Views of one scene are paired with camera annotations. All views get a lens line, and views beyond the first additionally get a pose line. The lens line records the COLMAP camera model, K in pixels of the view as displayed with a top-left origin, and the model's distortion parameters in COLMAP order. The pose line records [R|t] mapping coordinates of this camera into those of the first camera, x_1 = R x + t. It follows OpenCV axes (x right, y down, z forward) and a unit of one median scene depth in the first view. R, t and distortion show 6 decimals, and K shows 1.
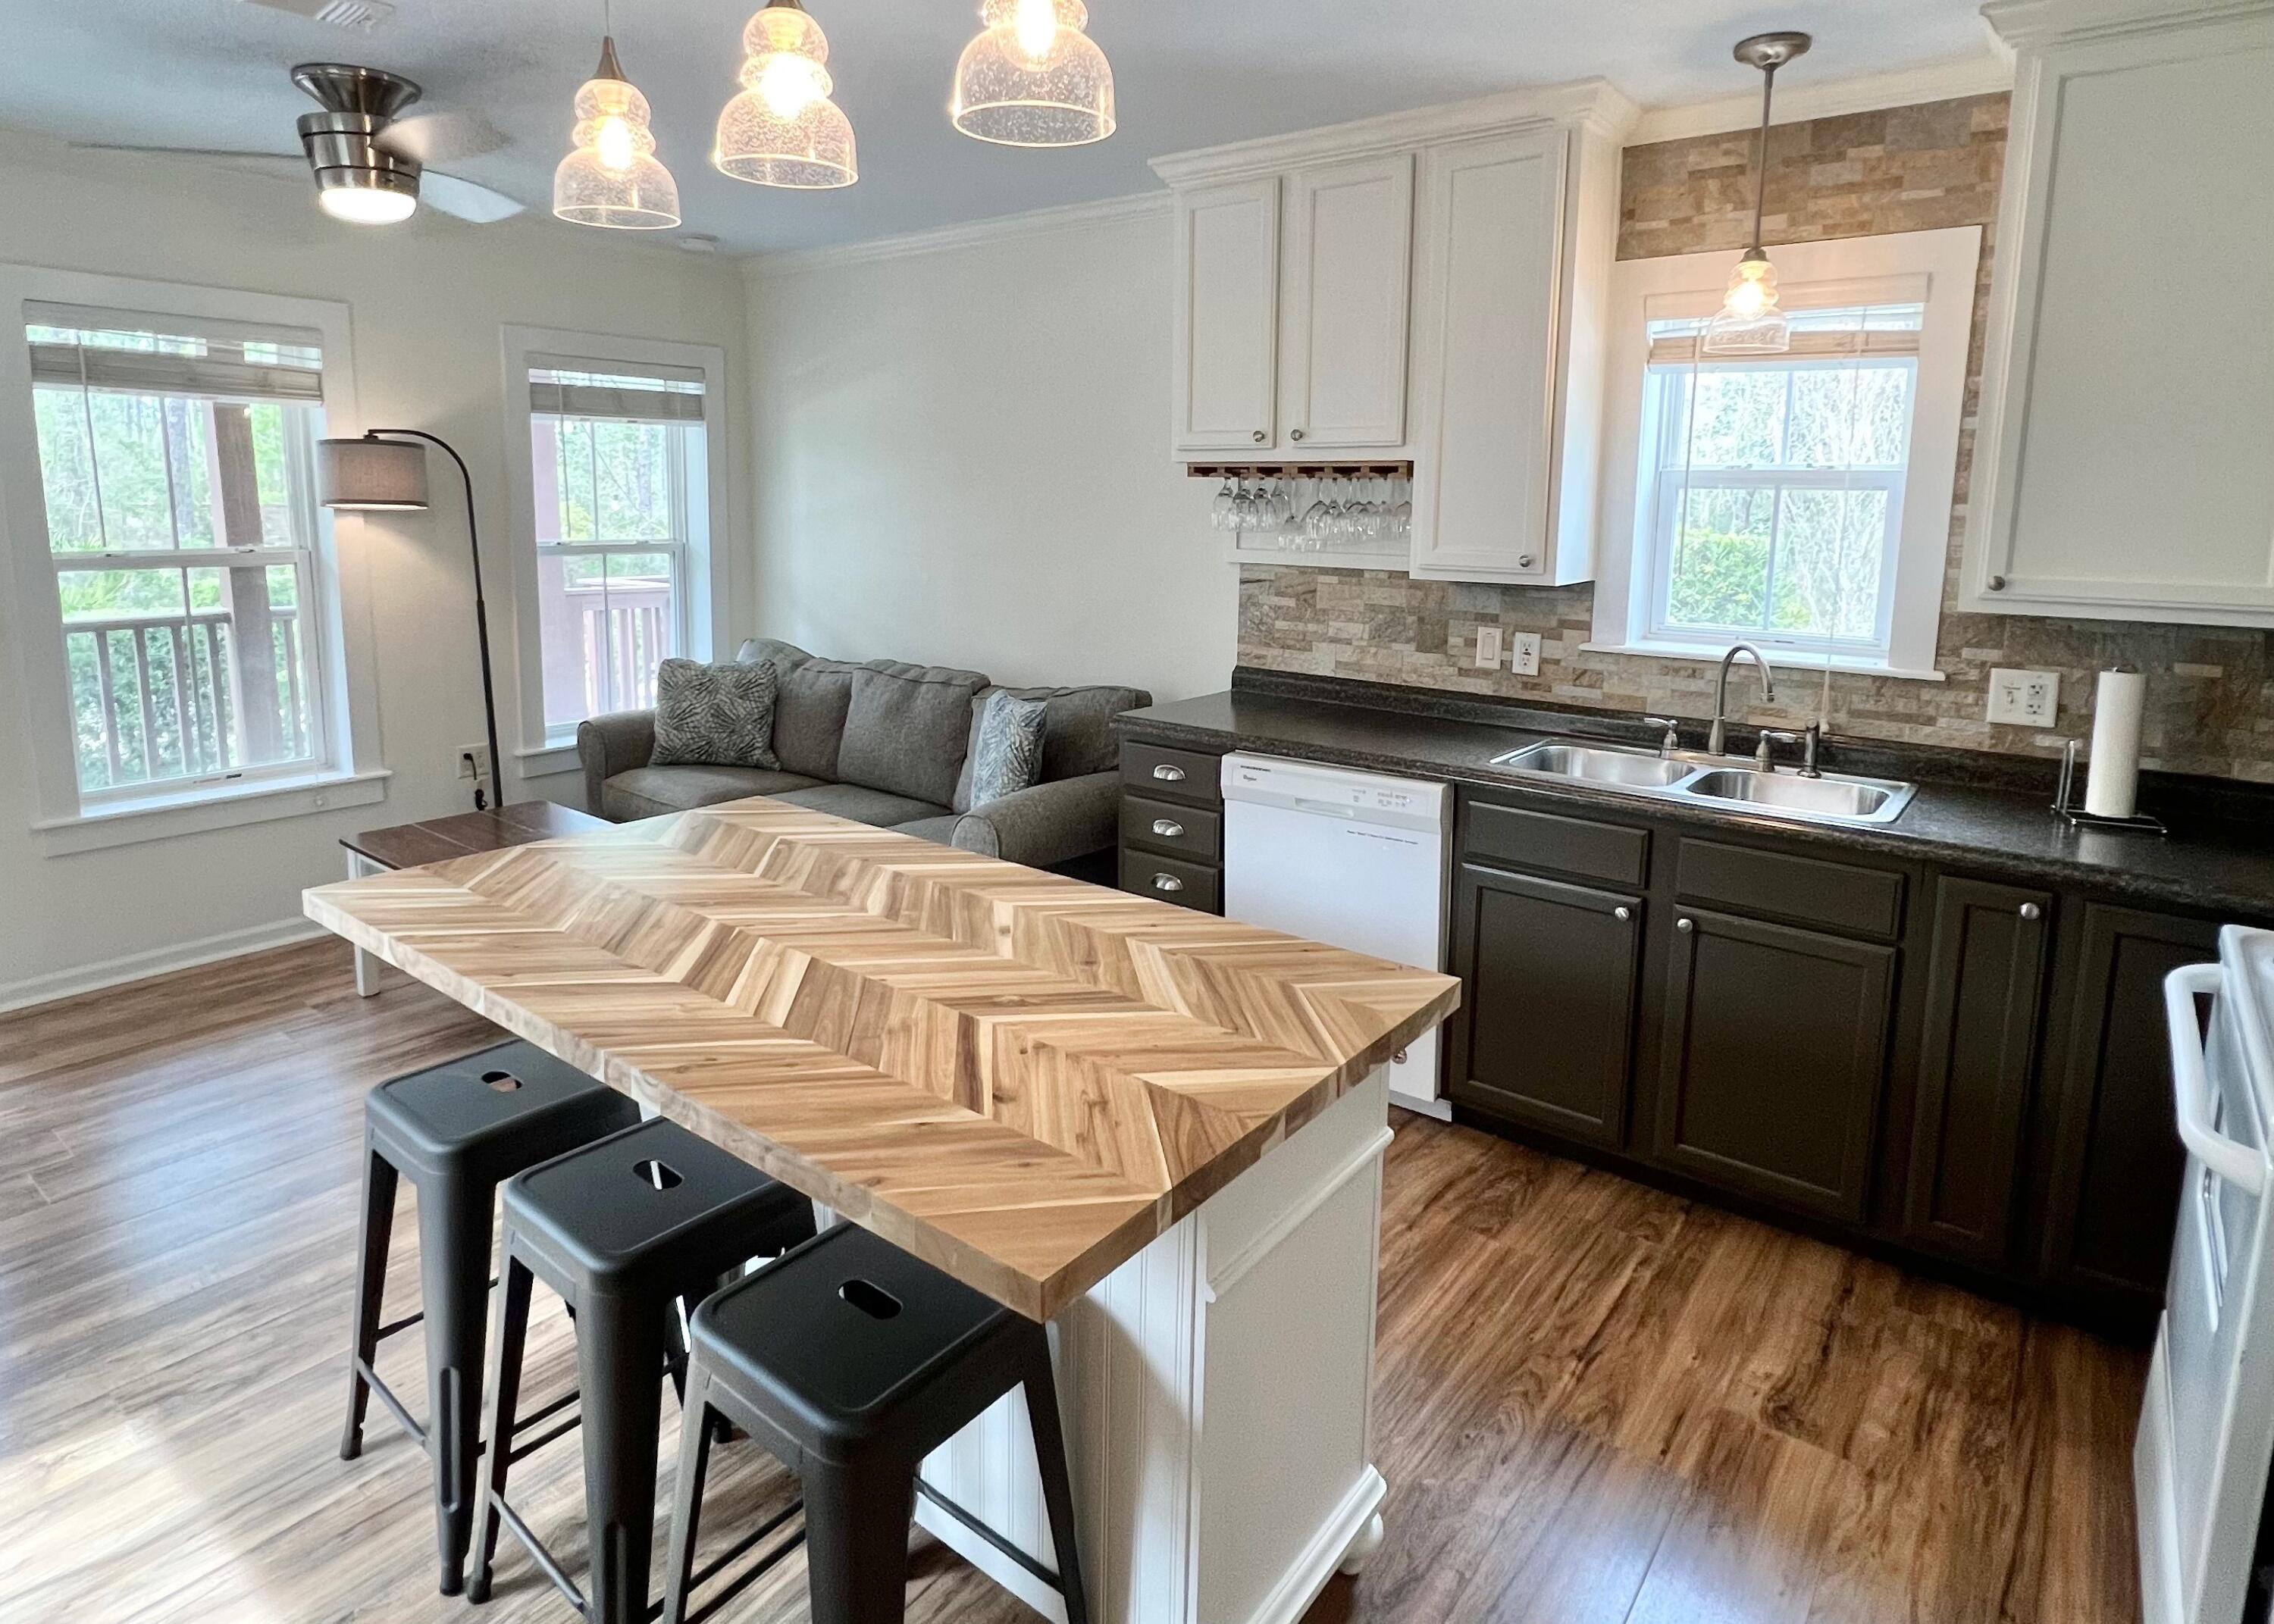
lens RADIAL K [[1241.6, 0, 1115.4], [0, 1241.6, 704.0], [0, 0, 1]] dist [-0.001325, -0.001152]
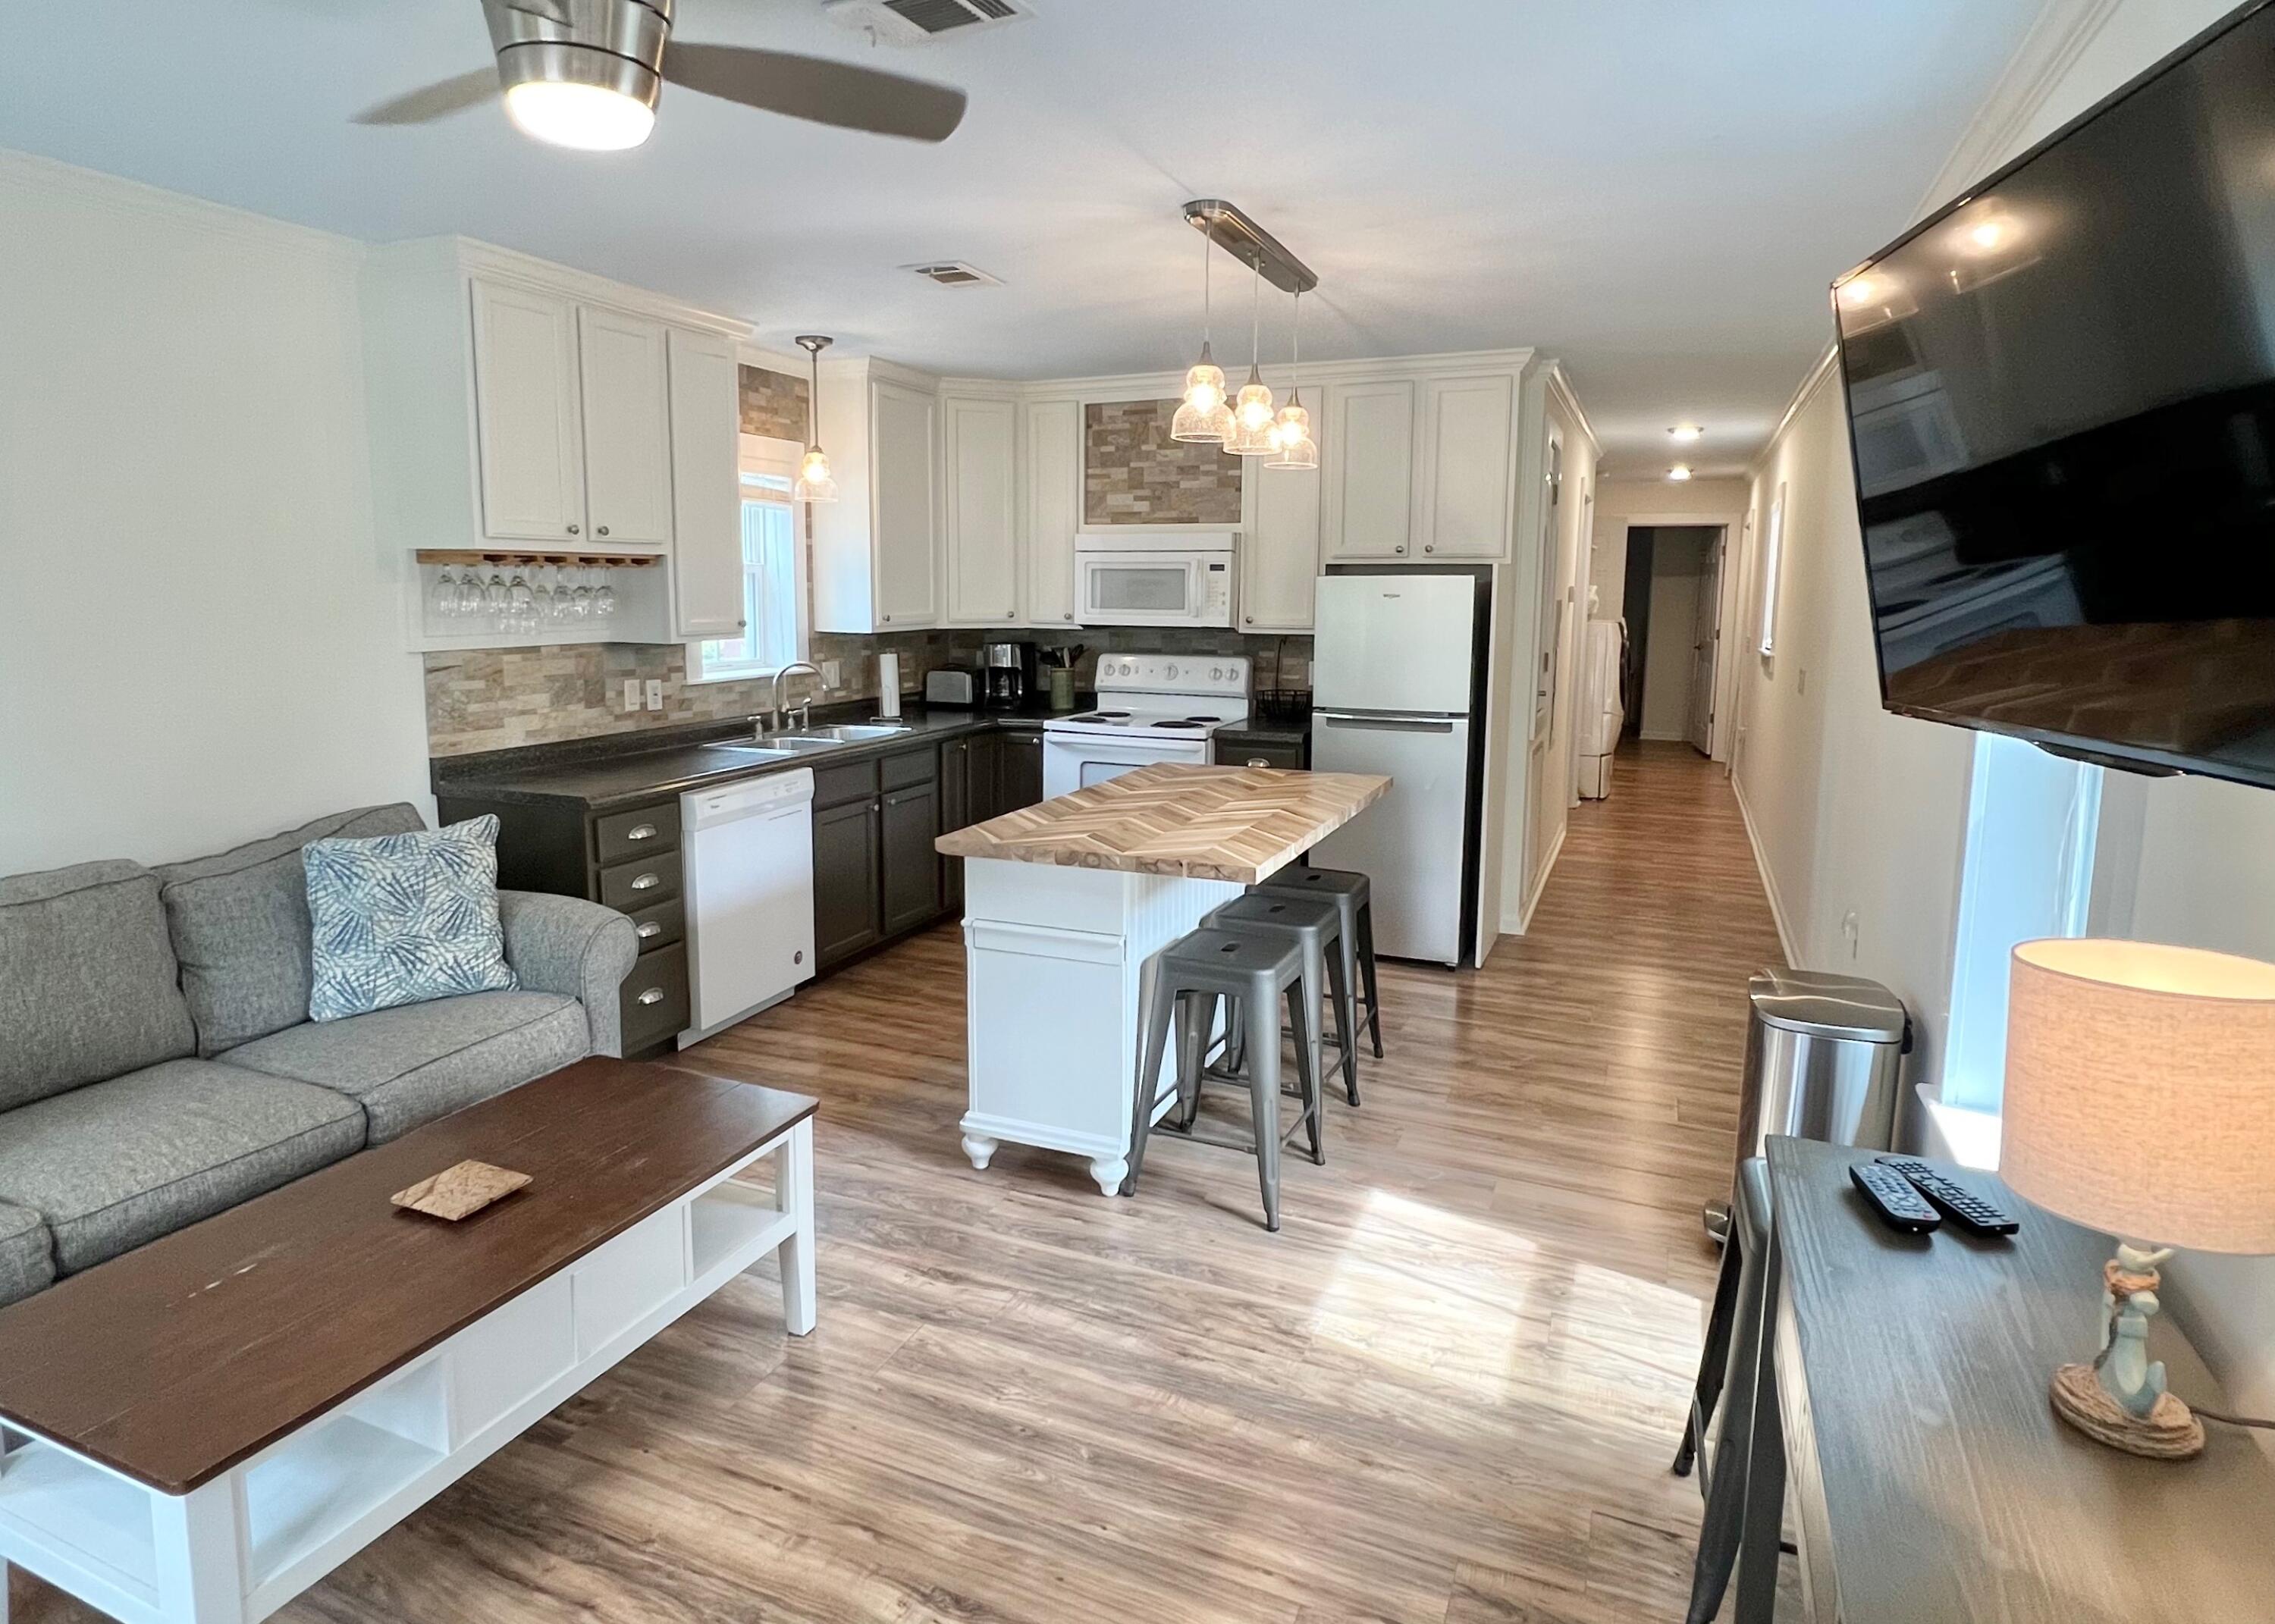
lens RADIAL K [[1242.1, 0, 1134.8], [0, 1242.1, 805.6], [0, 0, 1]] dist [-0.001325, -0.001152]
pose [[-0.266254, -0.186393, 0.945710, -1.041620], [0.151000, 0.960946, 0.231908, -0.147710], [-0.952002, 0.204548, -0.227710, 0.761310]]
